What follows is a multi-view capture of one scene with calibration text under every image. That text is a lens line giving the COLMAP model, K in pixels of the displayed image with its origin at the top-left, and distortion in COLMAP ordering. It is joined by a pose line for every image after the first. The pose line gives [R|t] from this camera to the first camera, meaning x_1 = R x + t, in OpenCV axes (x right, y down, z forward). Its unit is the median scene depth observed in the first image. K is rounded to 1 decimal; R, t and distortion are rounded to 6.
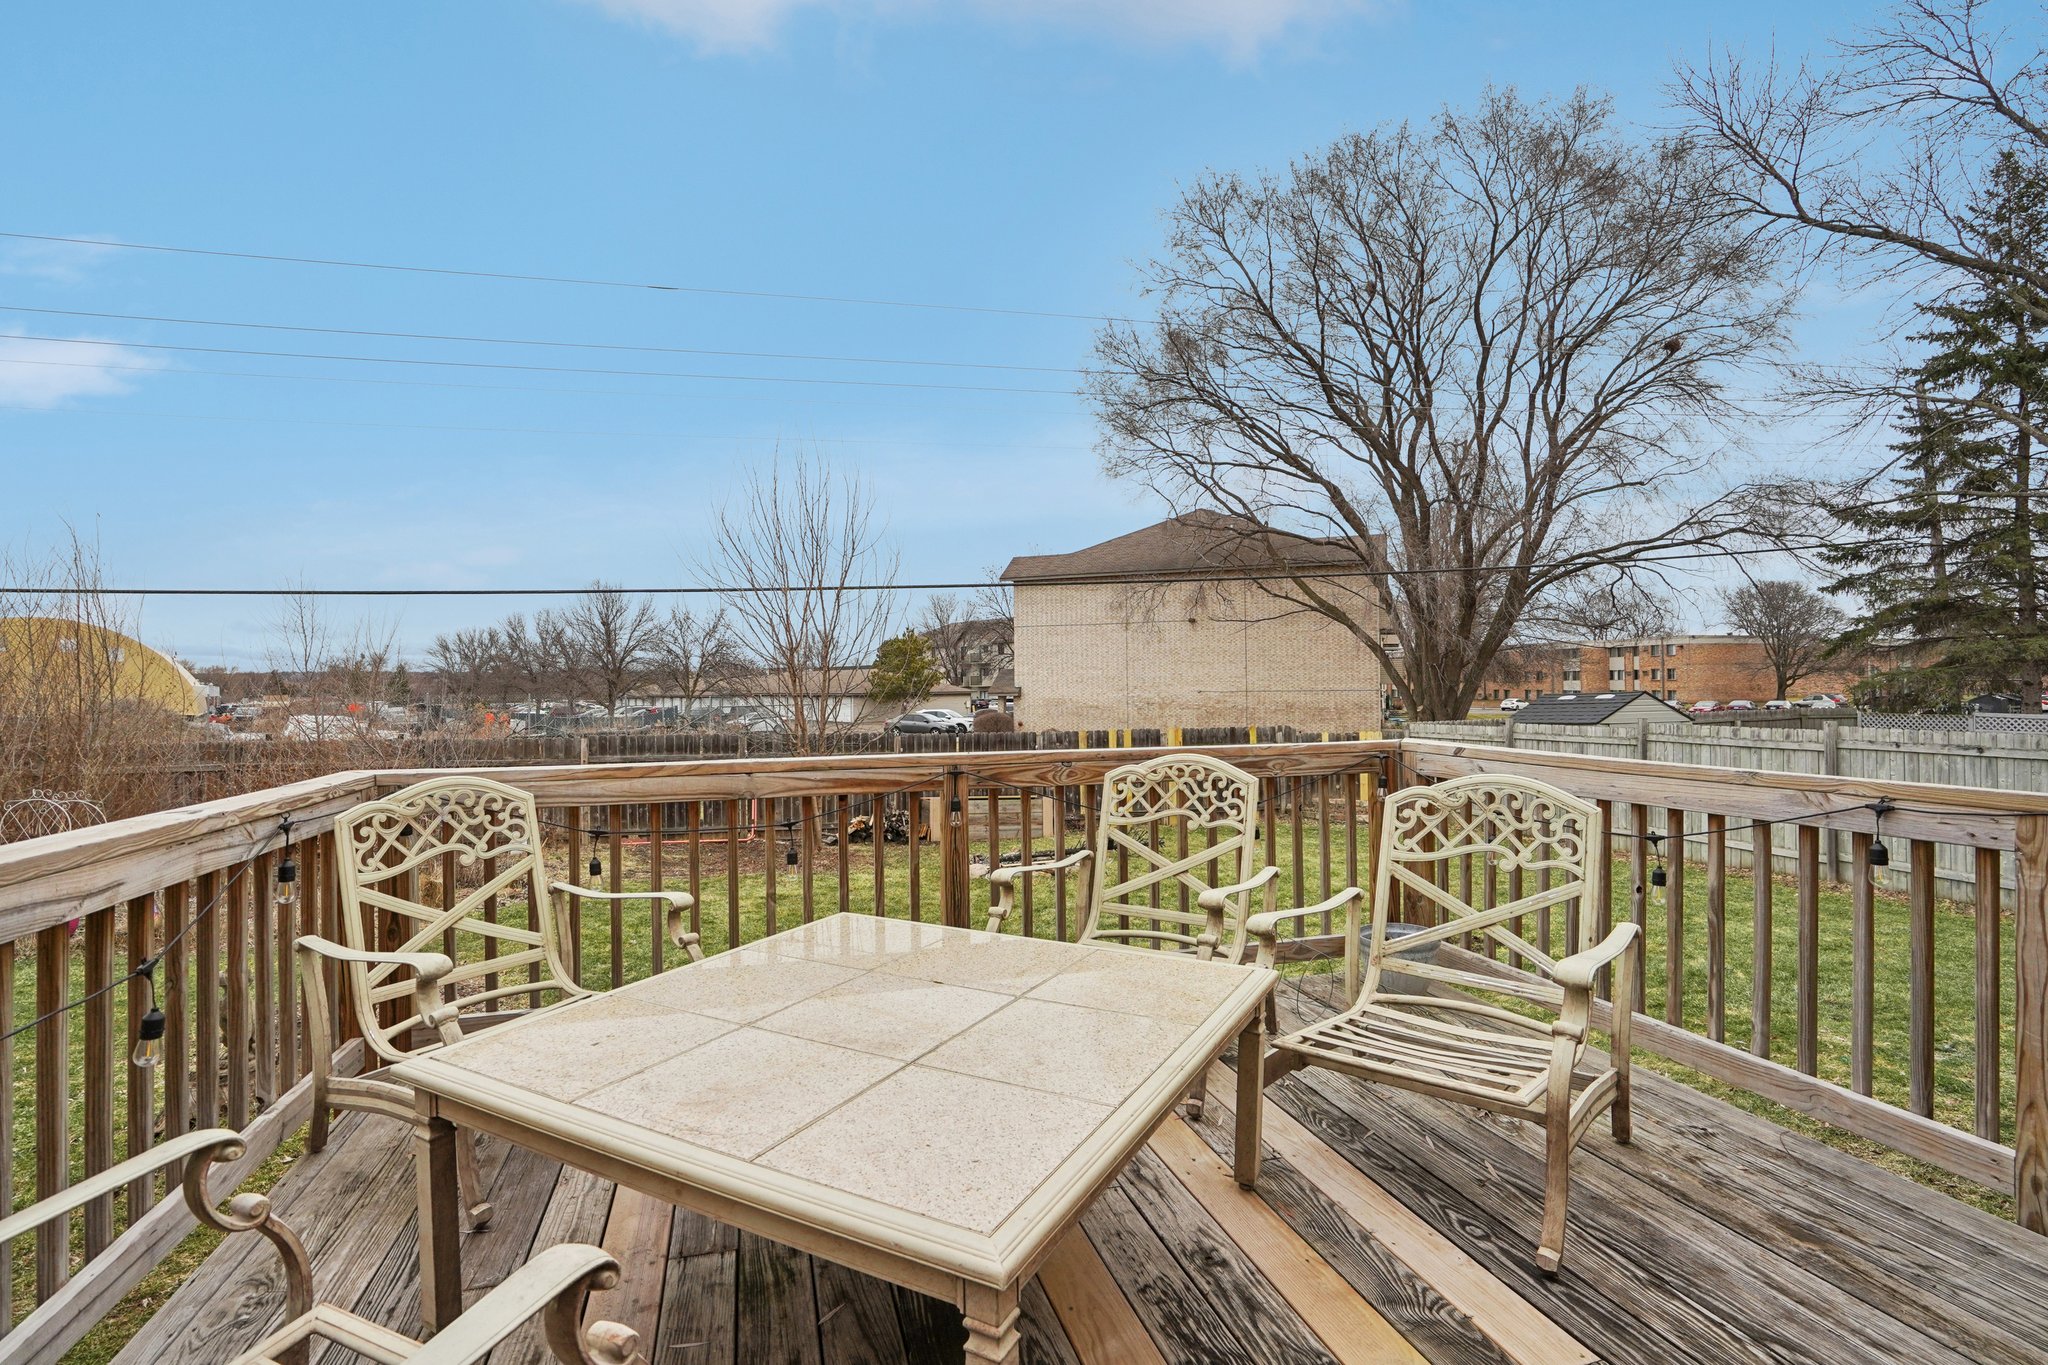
lens RADIAL K [[971.1, 0, 1023.7], [0, 971.1, 705.3], [0, 0, 1]] dist [-0.042781, 0.000236]
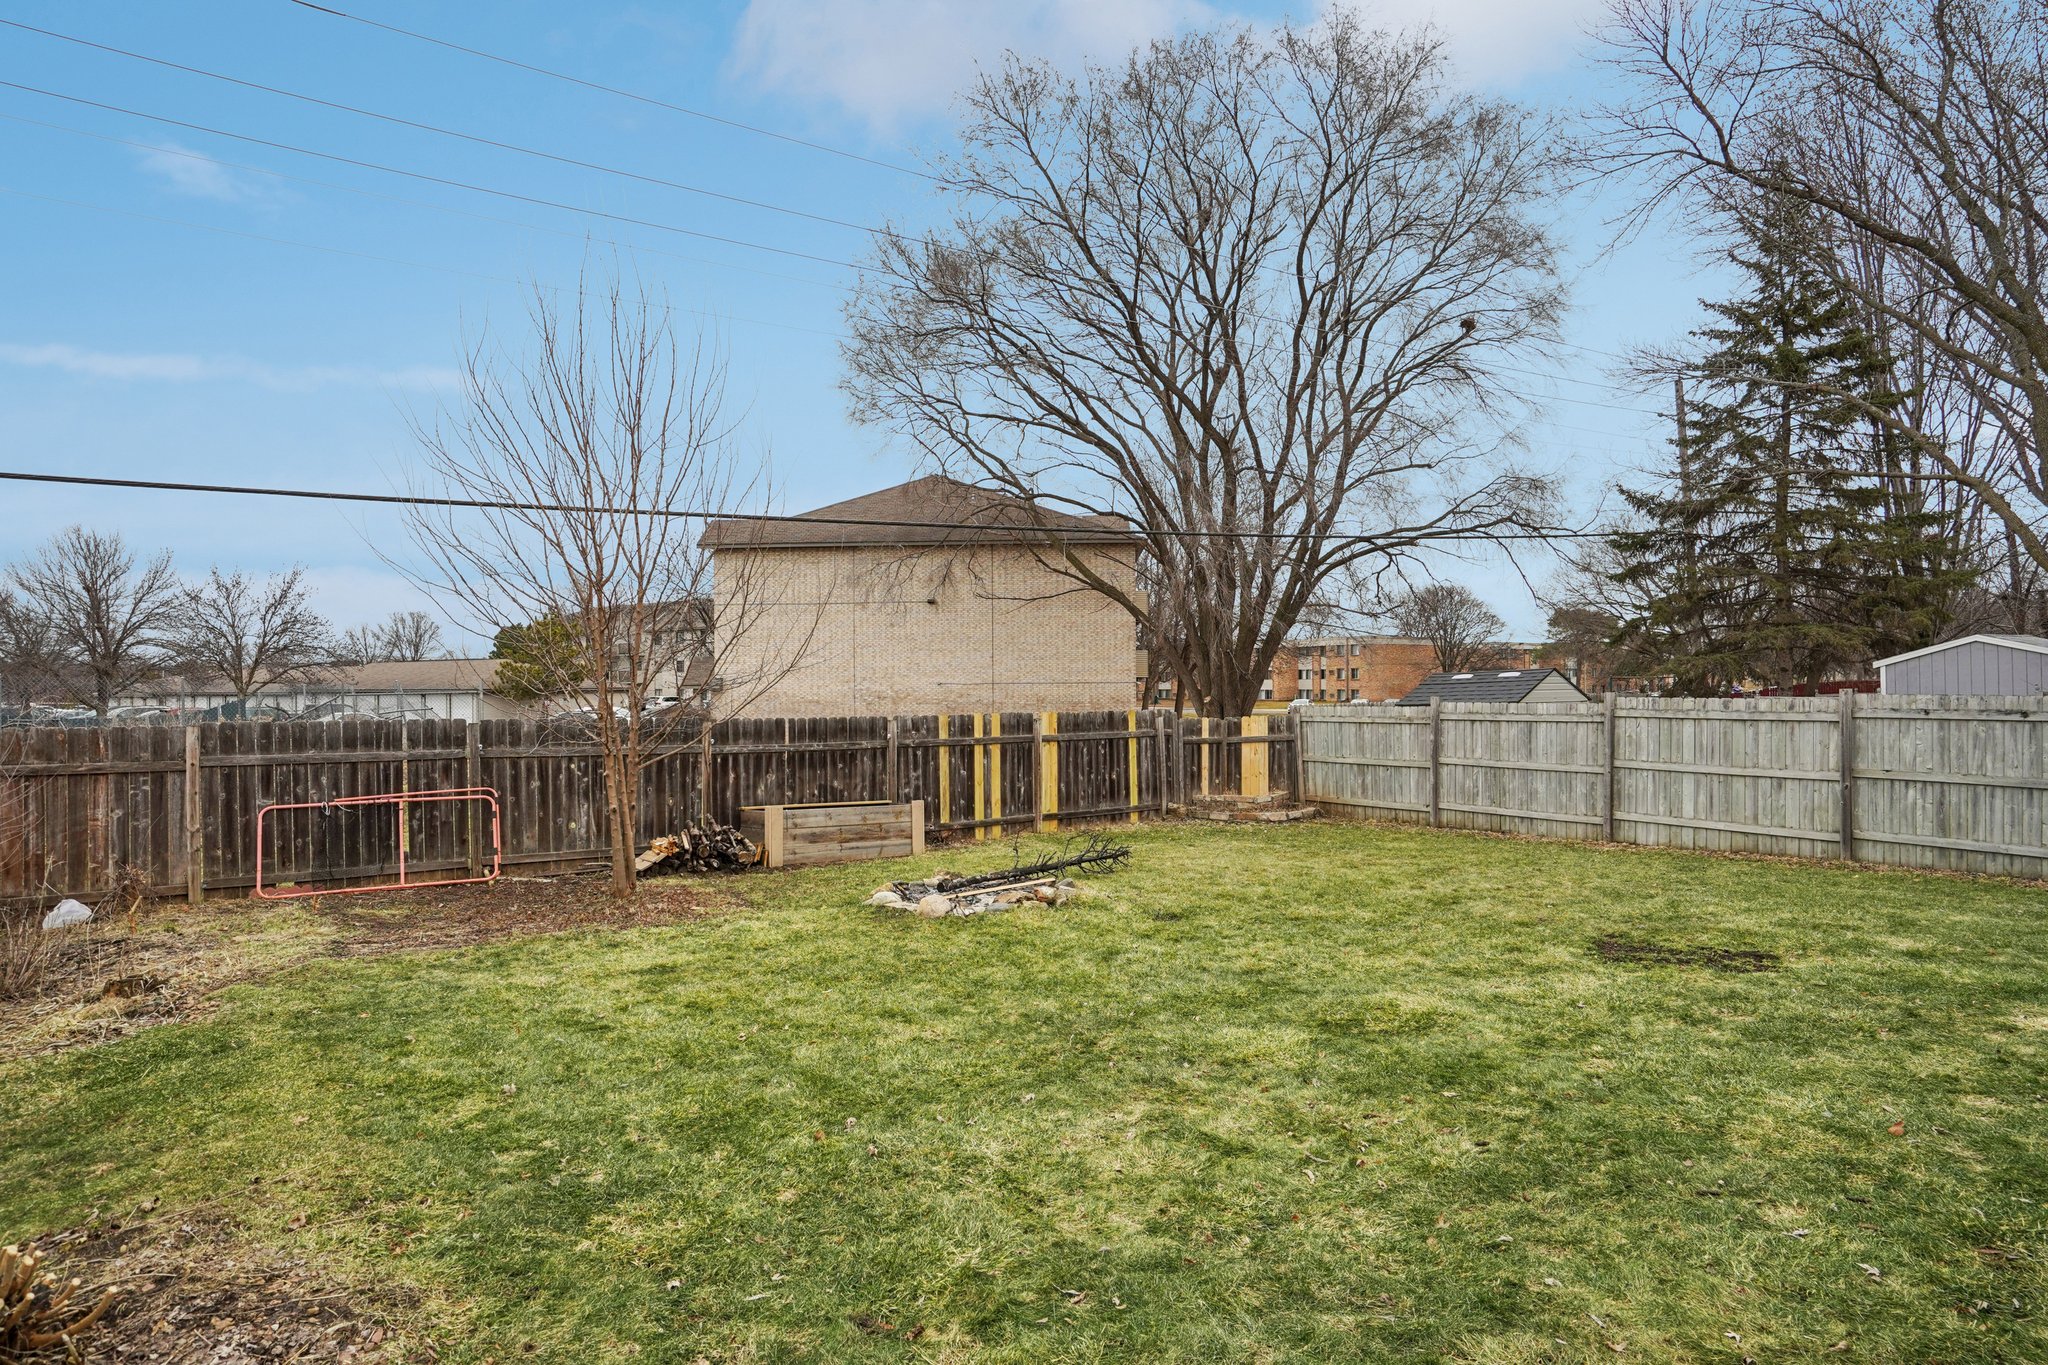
lens RADIAL K [[1070.6, 0, 1038.7], [0, 1070.6, 732.6], [0, 0, 1]] dist [-0.033517, 0.000248]
pose [[0.941552, -0.010372, 0.336707, -0.088579], [0.002989, 0.999744, 0.022440, 0.012283], [-0.336853, -0.020122, 0.941342, 0.102614]]
